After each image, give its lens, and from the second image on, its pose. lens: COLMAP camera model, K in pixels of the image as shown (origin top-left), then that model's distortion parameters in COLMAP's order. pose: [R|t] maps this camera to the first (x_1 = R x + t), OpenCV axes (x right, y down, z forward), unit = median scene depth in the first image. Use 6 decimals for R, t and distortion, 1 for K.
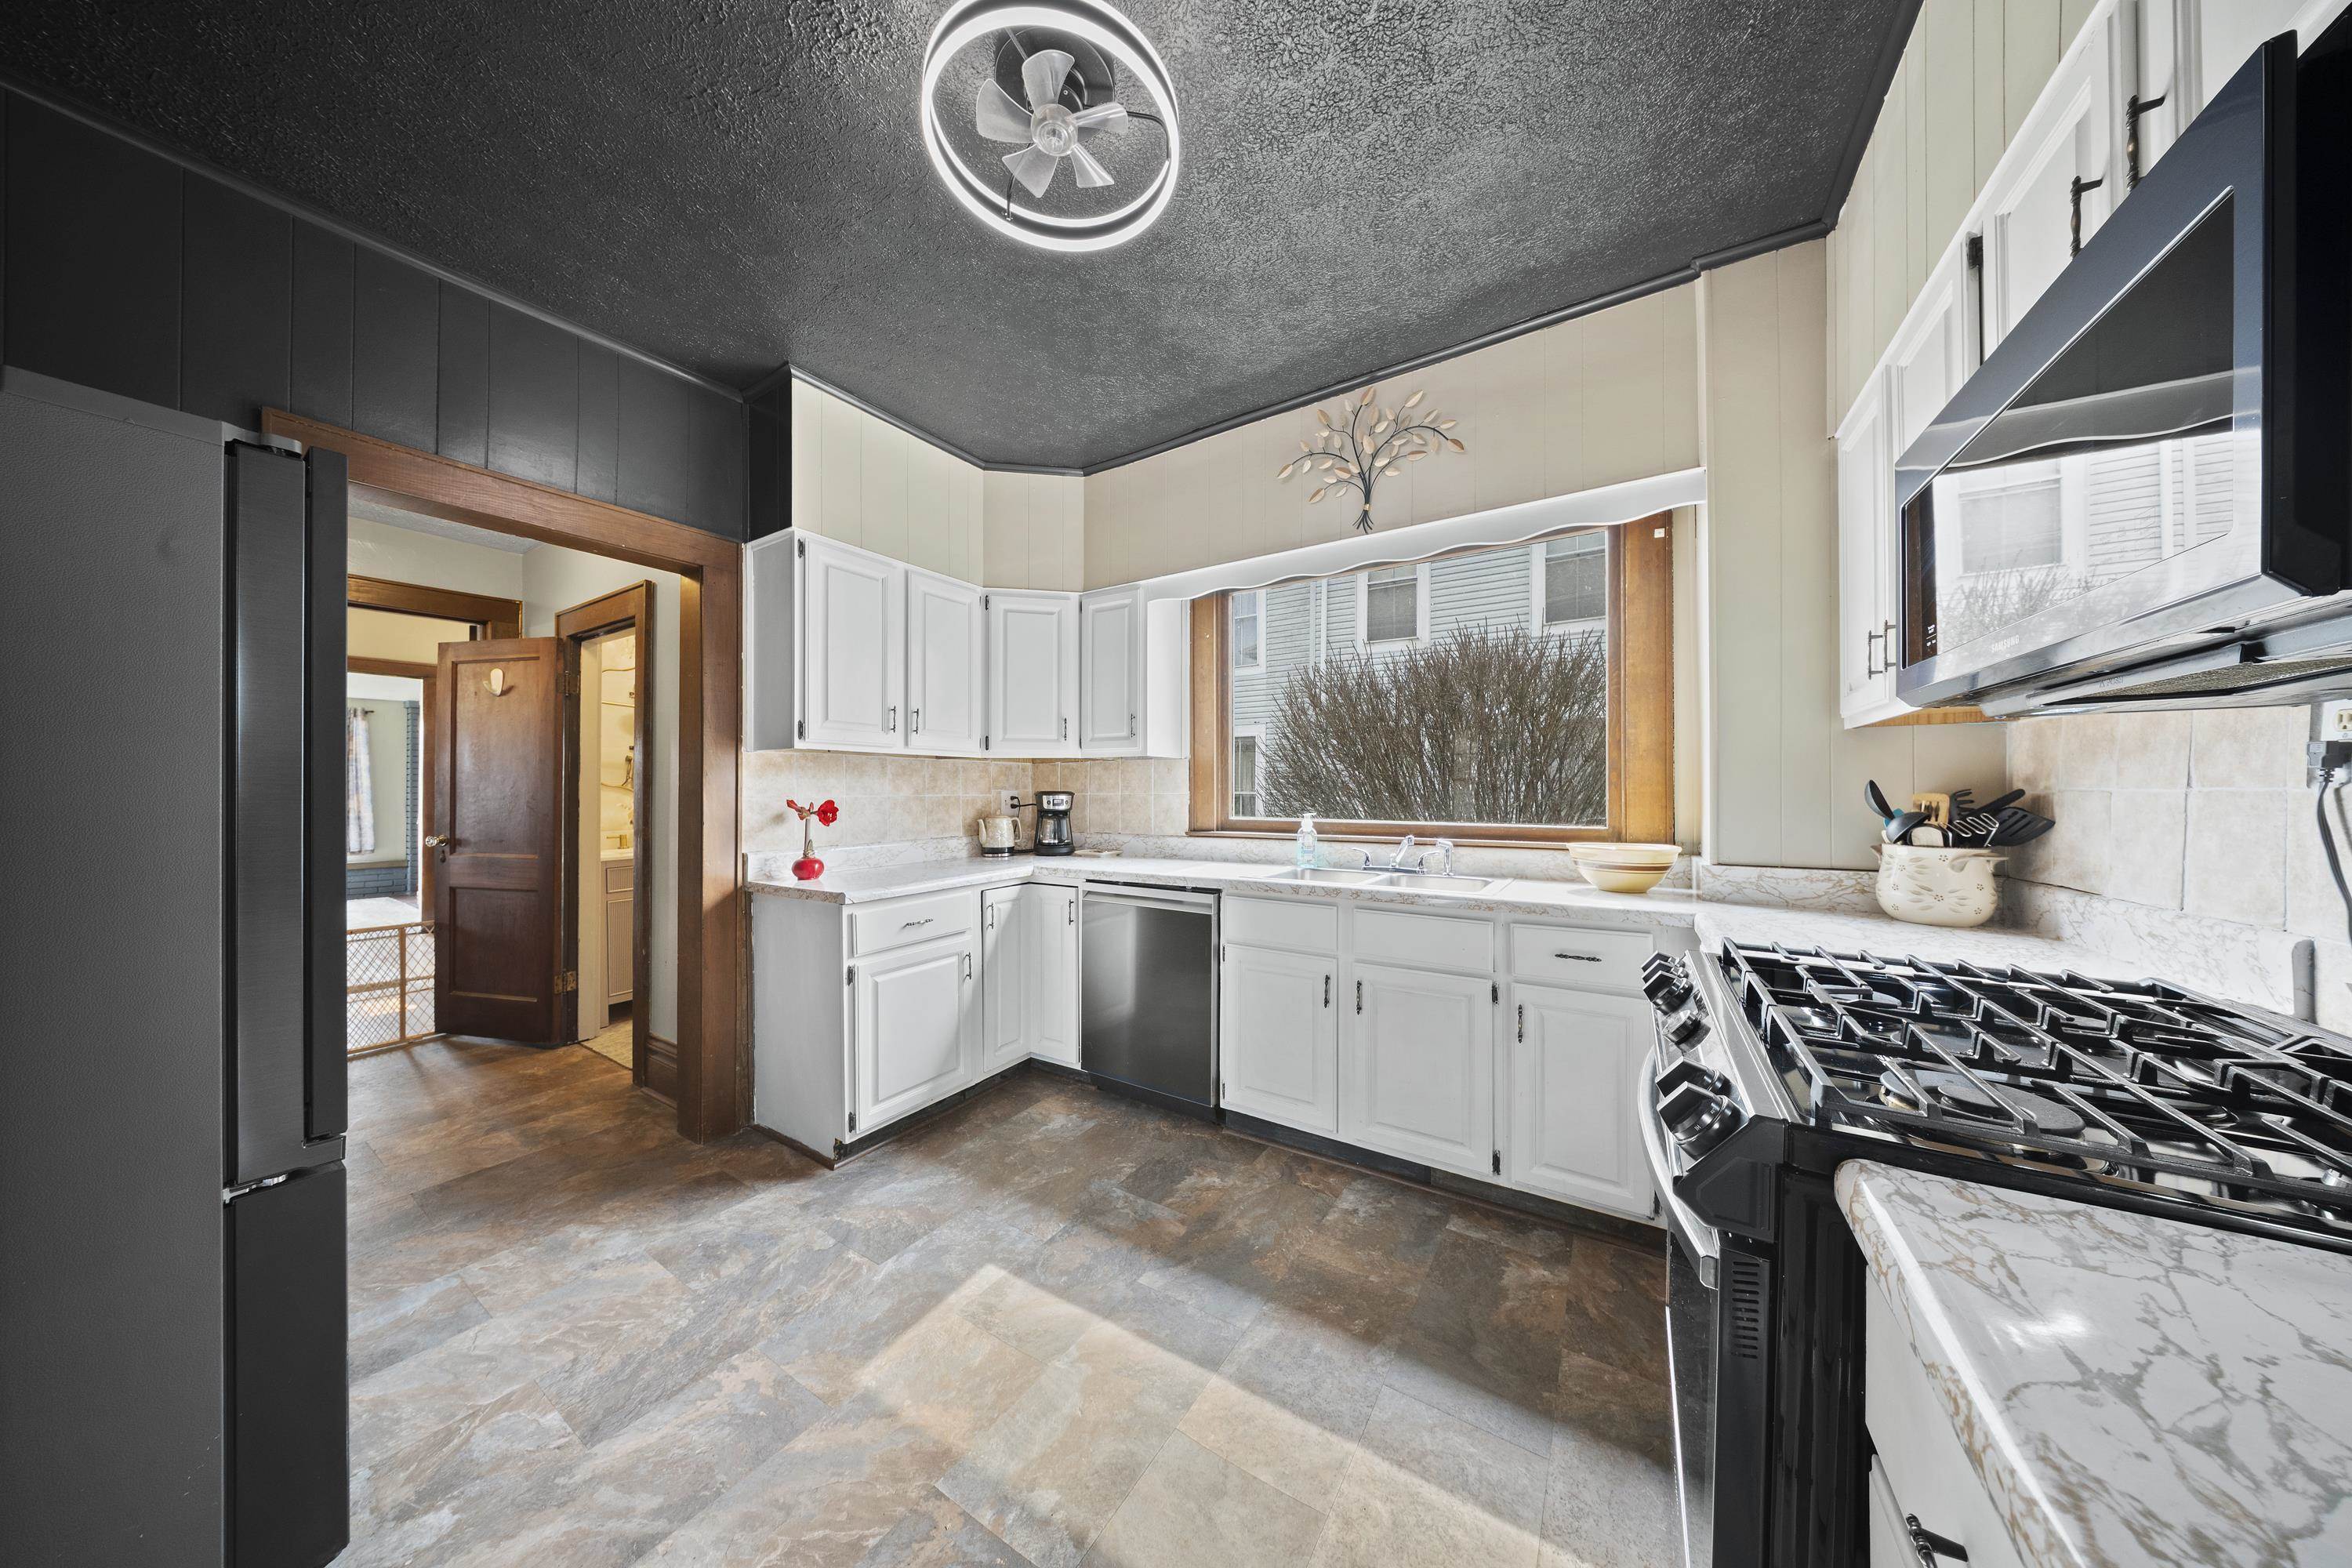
lens RADIAL K [[697.8, 0, 1180.6], [0, 697.8, 789.6], [0, 0, 1]] dist [0.007158, -0.000068]
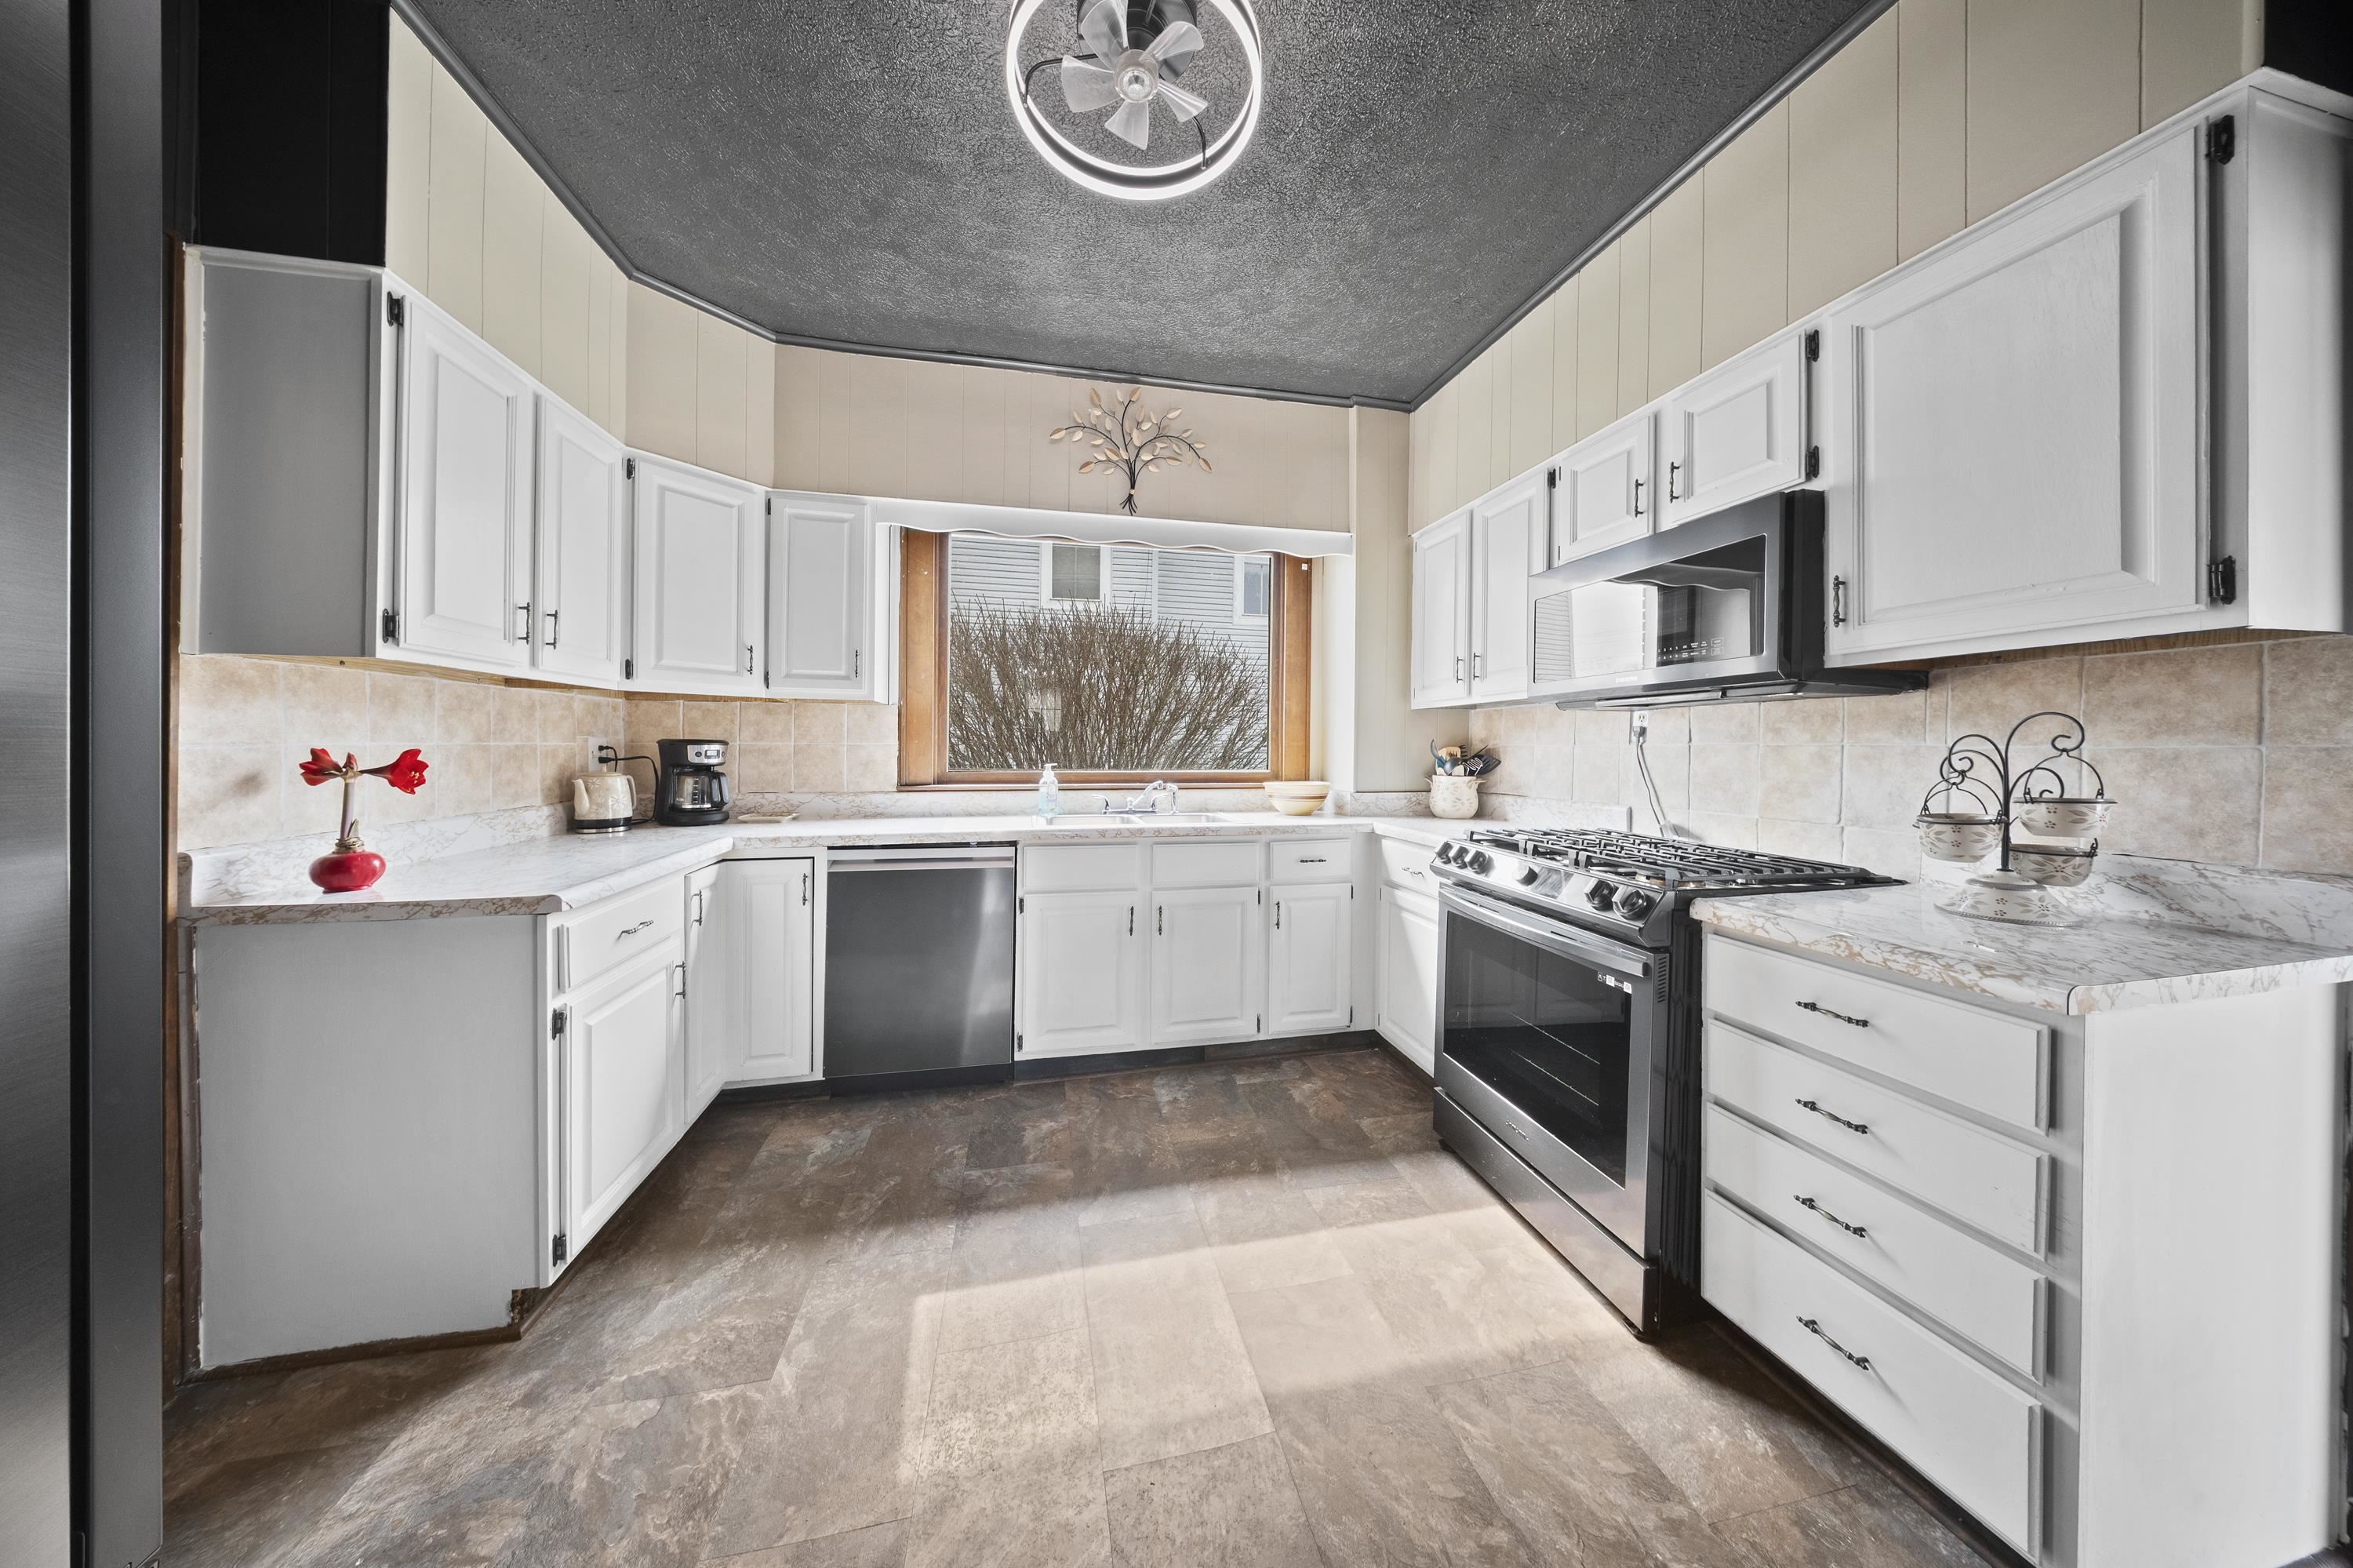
lens RADIAL K [[701.4, 0, 1175.3], [0, 701.4, 753.5], [0, 0, 1]] dist [0.013358, -0.004402]
pose [[0.715218, -0.000441, 0.698902, -0.471164], [-0.009389, 0.999903, 0.010240, 0.006624], [-0.698839, -0.013886, 0.715144, 0.131395]]
